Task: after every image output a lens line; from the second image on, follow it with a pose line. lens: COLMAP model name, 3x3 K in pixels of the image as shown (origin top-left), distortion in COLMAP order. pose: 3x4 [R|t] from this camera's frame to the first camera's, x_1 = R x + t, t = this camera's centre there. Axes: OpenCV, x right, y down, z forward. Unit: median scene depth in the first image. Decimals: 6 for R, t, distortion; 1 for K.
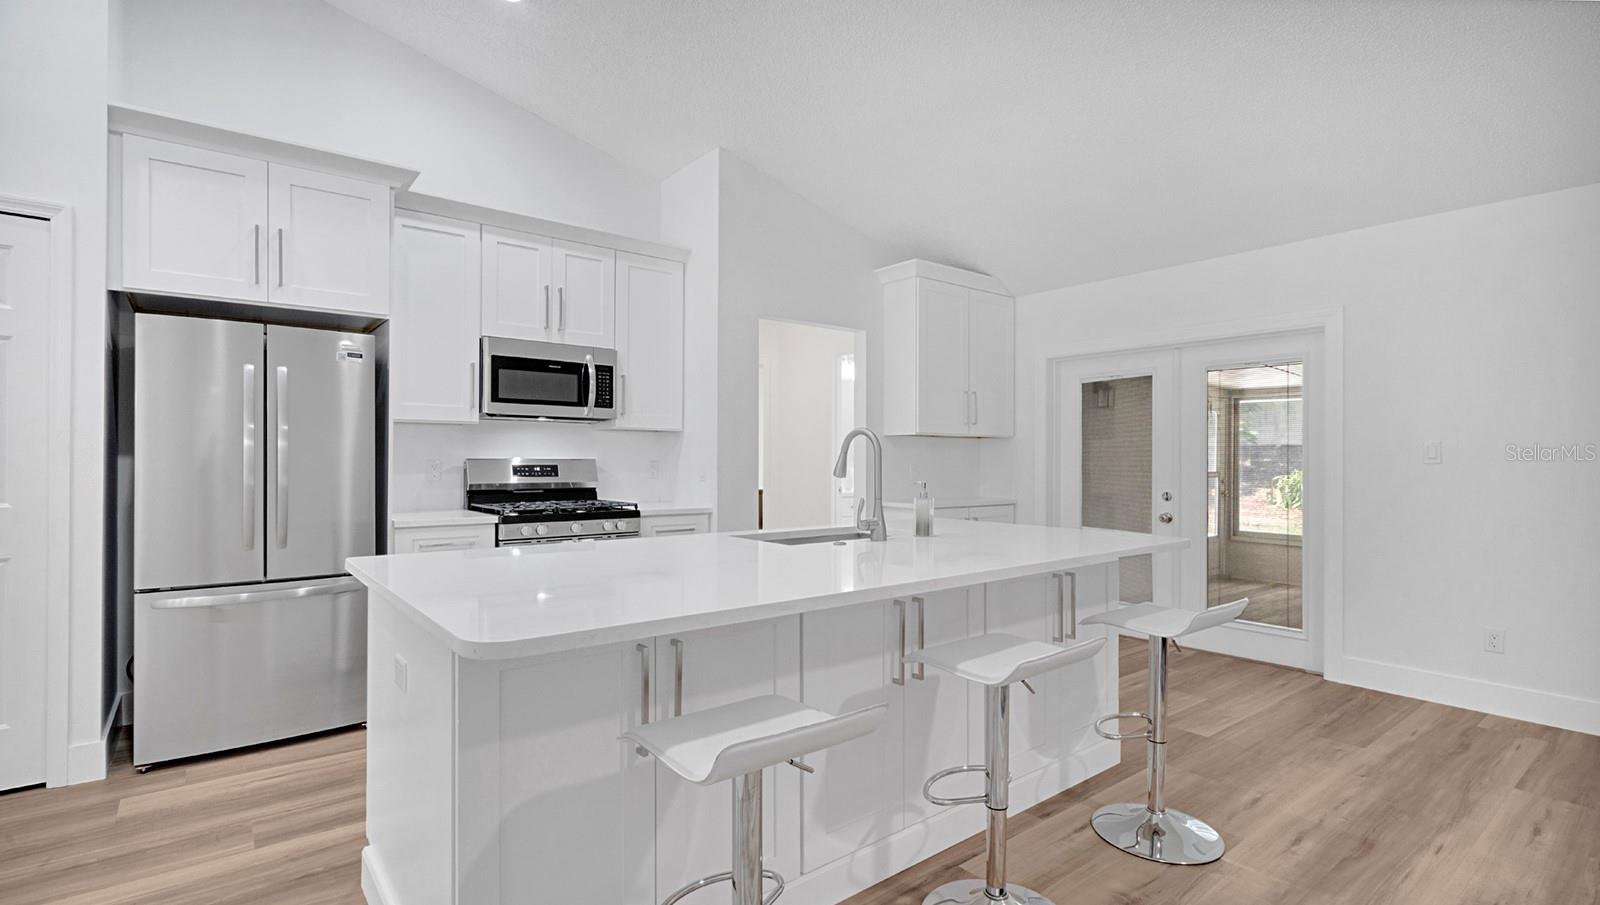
lens RADIAL K [[758.3, 0, 800.0], [0, 758.3, 452.5], [0, 0, 1]] dist [-0.000648, 0.000363]
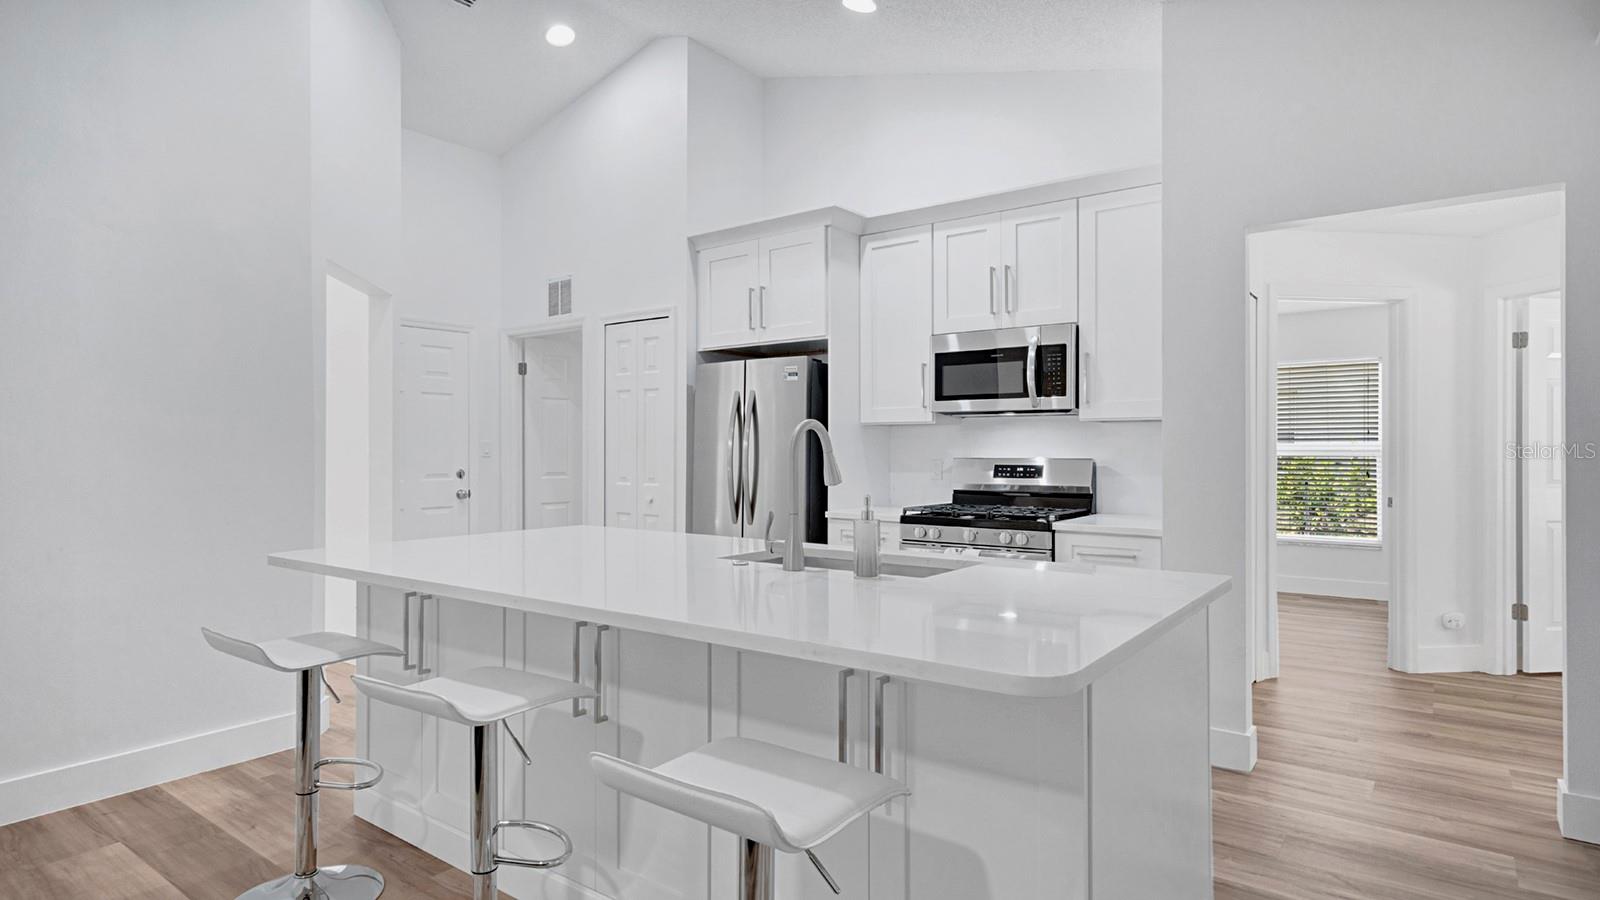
lens RADIAL K [[855.3, 0, 786.9], [0, 855.3, 447.6], [0, 0, 1]] dist [0.002629, 0.000555]
pose [[0.239381, -0.009894, -0.970875, 0.599244], [0.008745, 0.999929, -0.008034, 0.001909], [0.970886, -0.006567, 0.239451, 0.517145]]
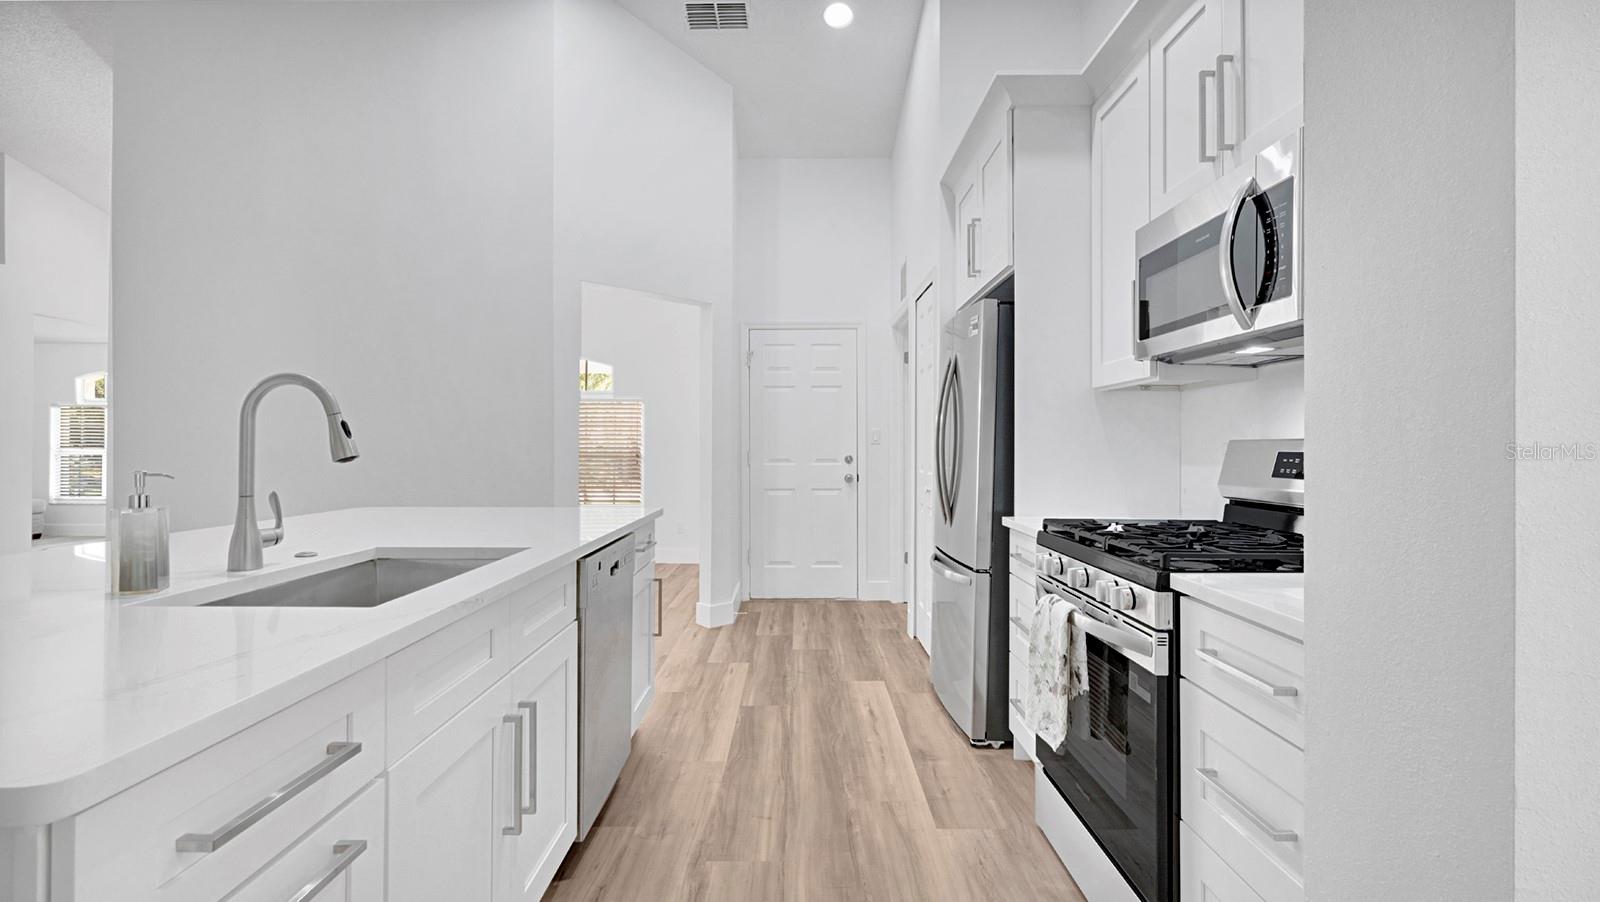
lens RADIAL K [[733.1, 0, 788.4], [0, 733.1, 444.6], [0, 0, 1]] dist [-0.000604, 0.000499]
pose [[-0.636638, -0.009324, -0.771107, 0.179499], [-0.001275, 0.999938, -0.011038, 0.017542], [0.771162, -0.006044, -0.636610, 1.093769]]
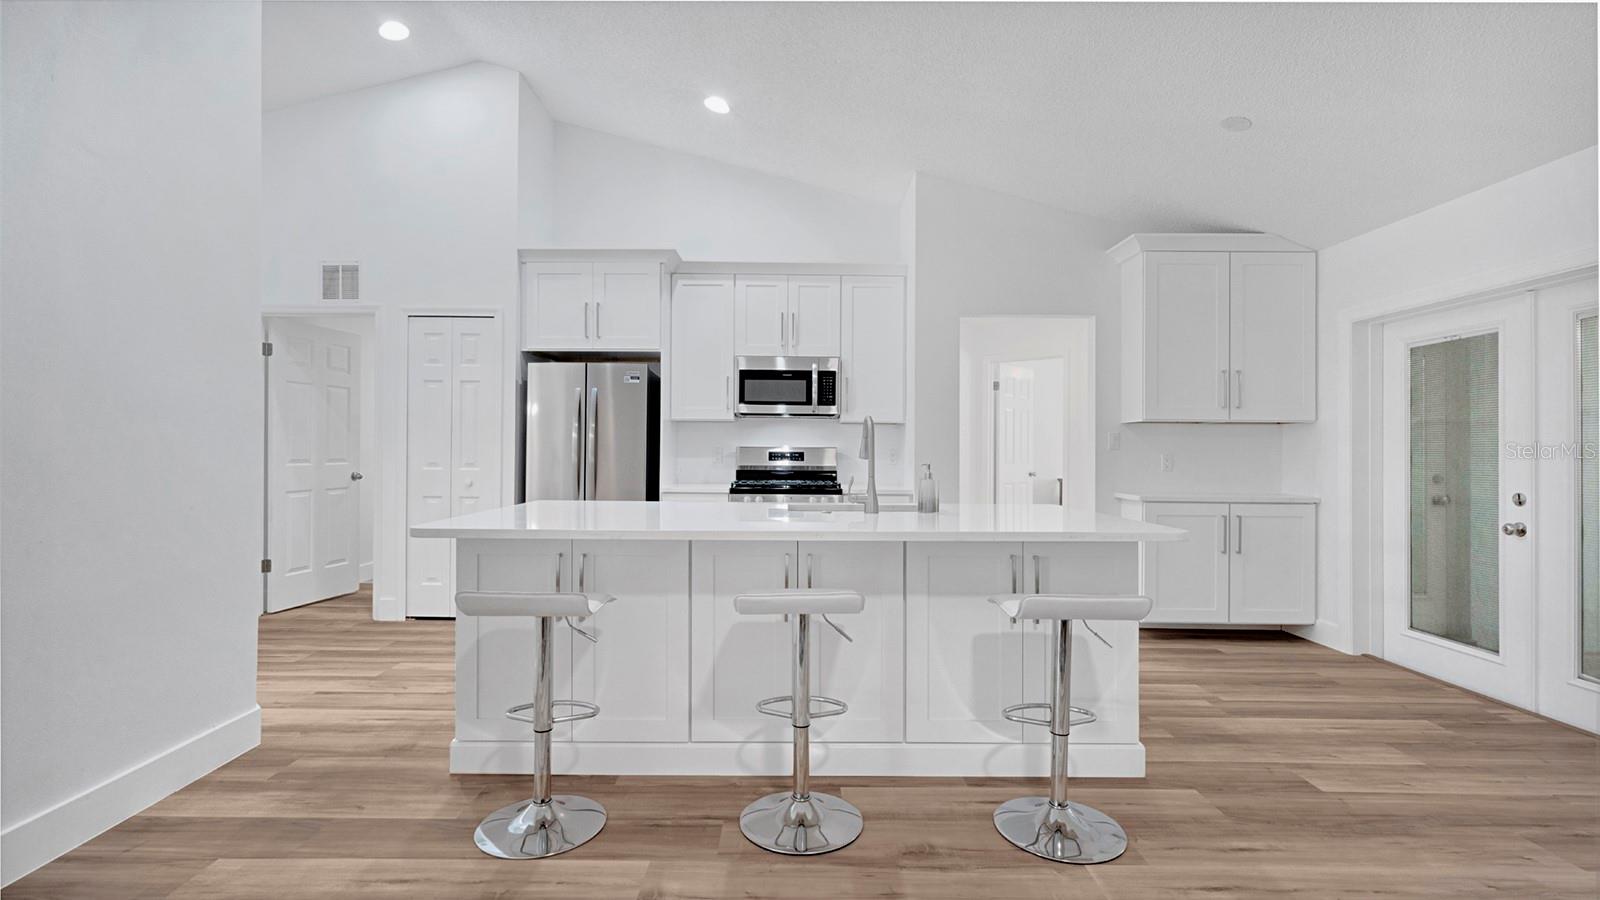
lens RADIAL K [[733.1, 0, 788.4], [0, 733.1, 443.6], [0, 0, 1]] dist [-0.000604, 0.000499]
pose [[0.776281, -0.004702, -0.630370, 0.462809], [0.000501, 0.999976, -0.006842, 0.011897], [0.630387, 0.004995, 0.776265, 0.035690]]
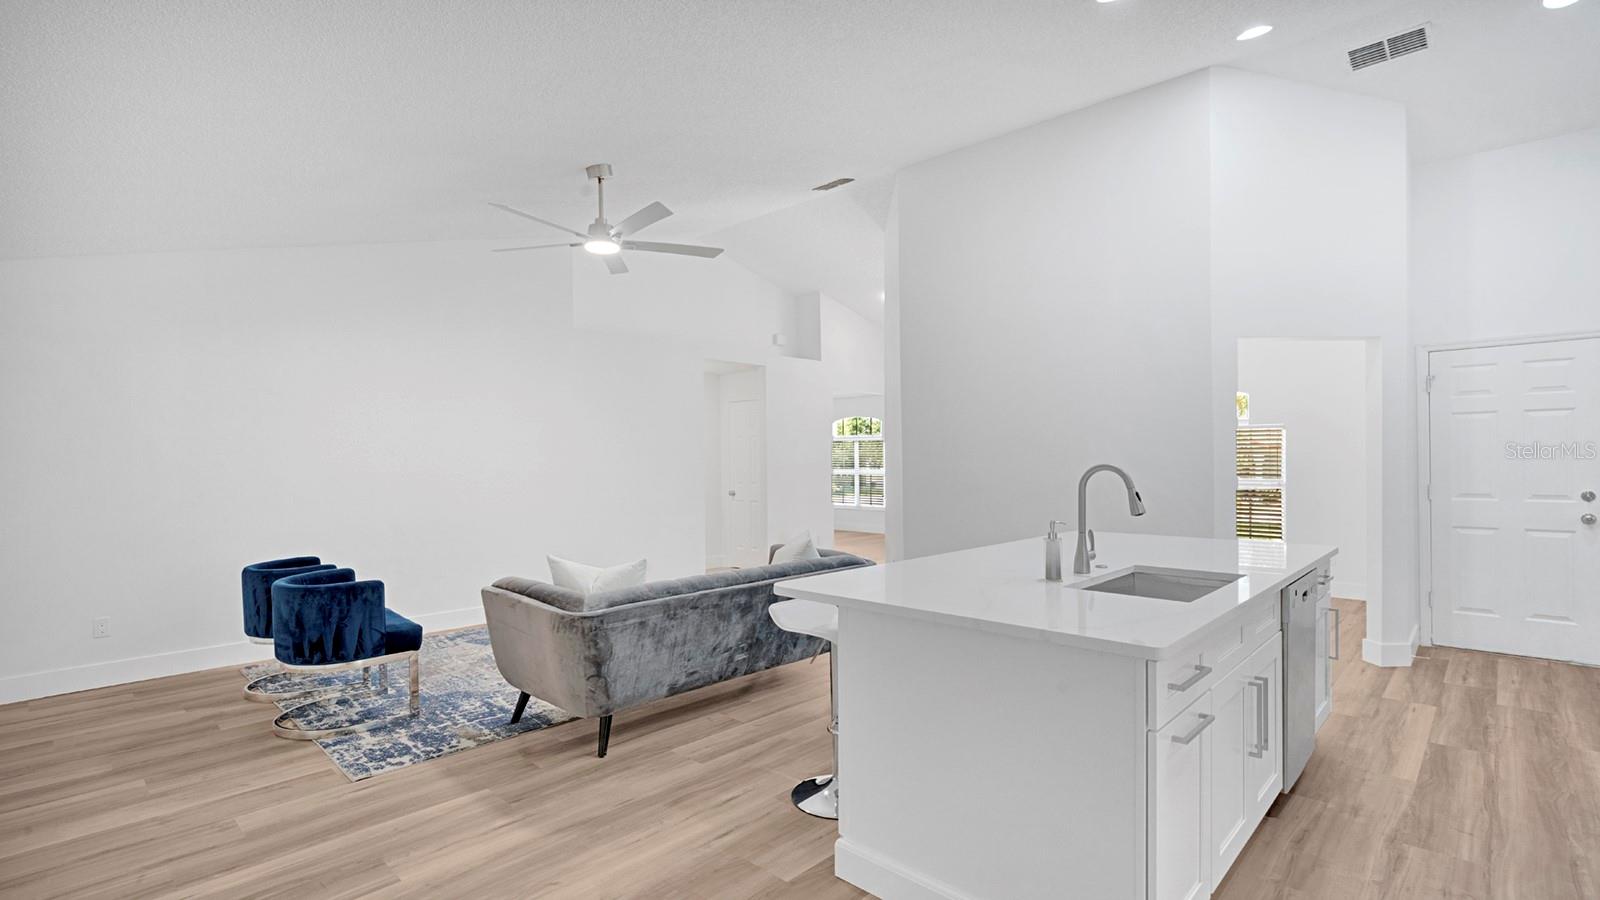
lens RADIAL K [[731.6, 0, 795.8], [0, 731.6, 464.8], [0, 0, 1]] dist [-0.000737, -0.000760]
pose [[-0.992096, 0.003114, -0.125441, 0.402099], [0.003264, 0.999994, -0.000990, -0.020779], [0.125437, -0.001392, -0.992101, 1.270140]]
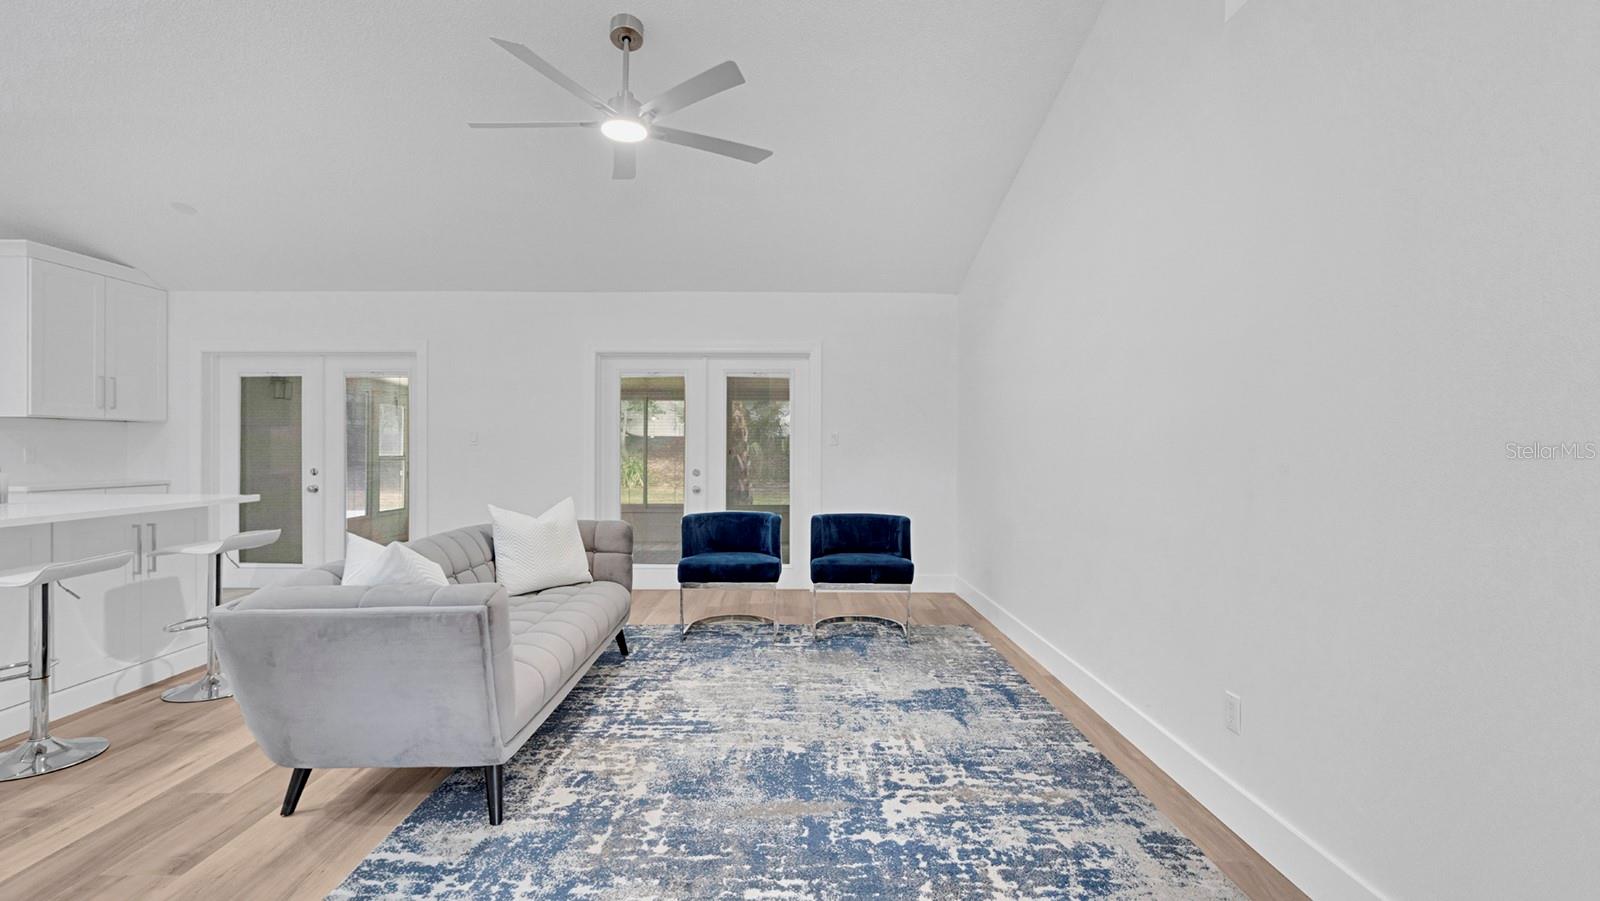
lens RADIAL K [[733.1, 0, 788.4], [0, 733.1, 444.1], [0, 0, 1]] dist [-0.000604, 0.000499]
pose [[0.623098, 0.002433, 0.782140, 0.028314], [-0.002493, 0.999996, -0.001124, 0.013814], [-0.782140, -0.001249, 0.623102, -0.445572]]
